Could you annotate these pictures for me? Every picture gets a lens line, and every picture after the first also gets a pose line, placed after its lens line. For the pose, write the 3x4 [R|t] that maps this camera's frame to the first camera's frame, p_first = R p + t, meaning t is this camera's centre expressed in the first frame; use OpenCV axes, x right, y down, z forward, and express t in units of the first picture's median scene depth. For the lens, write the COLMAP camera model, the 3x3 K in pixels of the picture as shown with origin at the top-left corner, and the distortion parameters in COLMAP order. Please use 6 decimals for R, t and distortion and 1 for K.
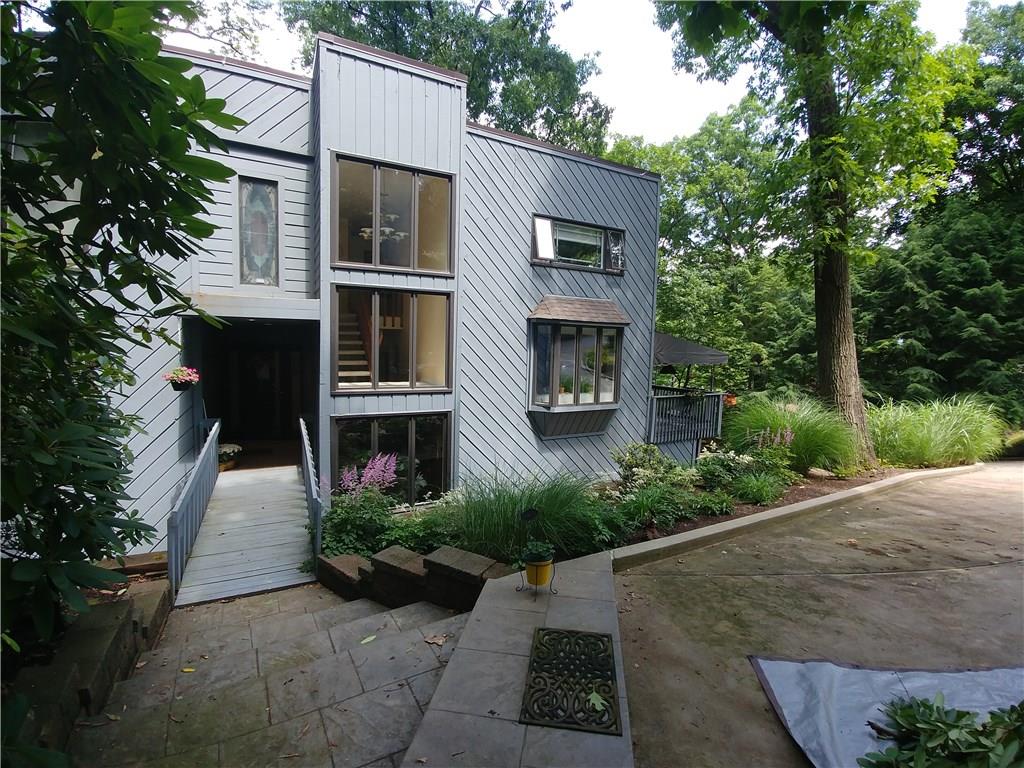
lens RADIAL K [[376.6, 0, 511.5], [0, 376.6, 373.9], [0, 0, 1]] dist [-0.010237, 0.000193]
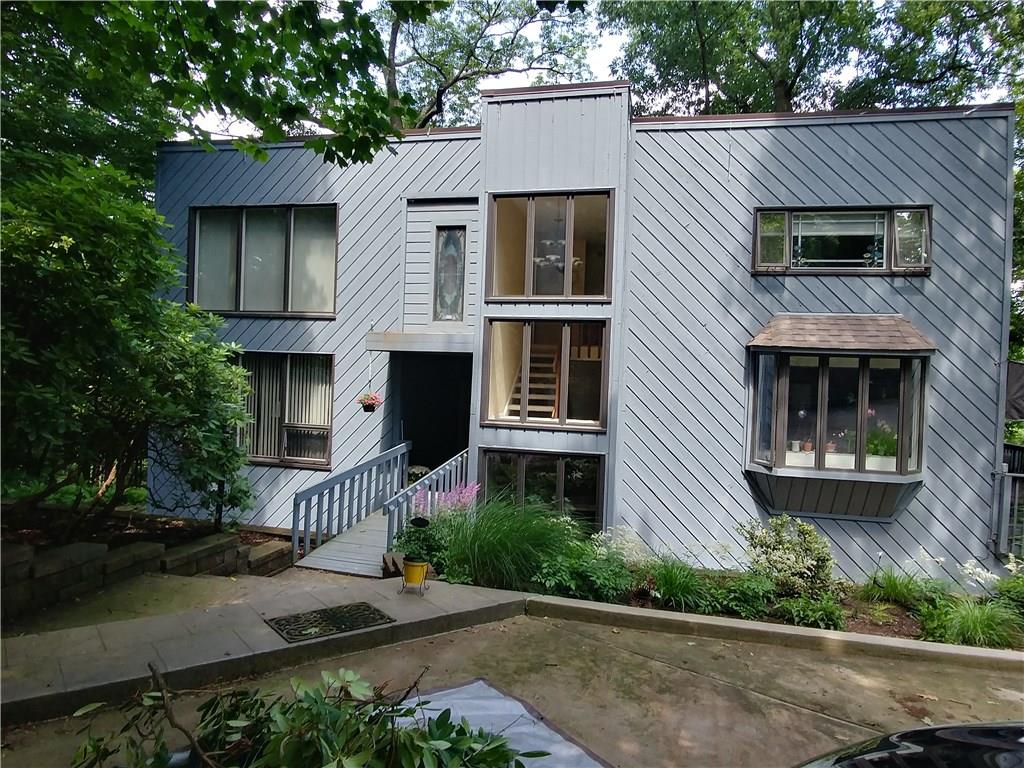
lens RADIAL K [[457.3, 0, 512.0], [0, 457.3, 384.0], [0, 0, 1]] dist [-0.016813, 0.000961]
pose [[0.846525, 0.021443, -0.531918, 0.197924], [-0.056655, 0.997143, -0.049966, 0.001035], [0.529326, 0.072433, 0.845321, -0.010405]]
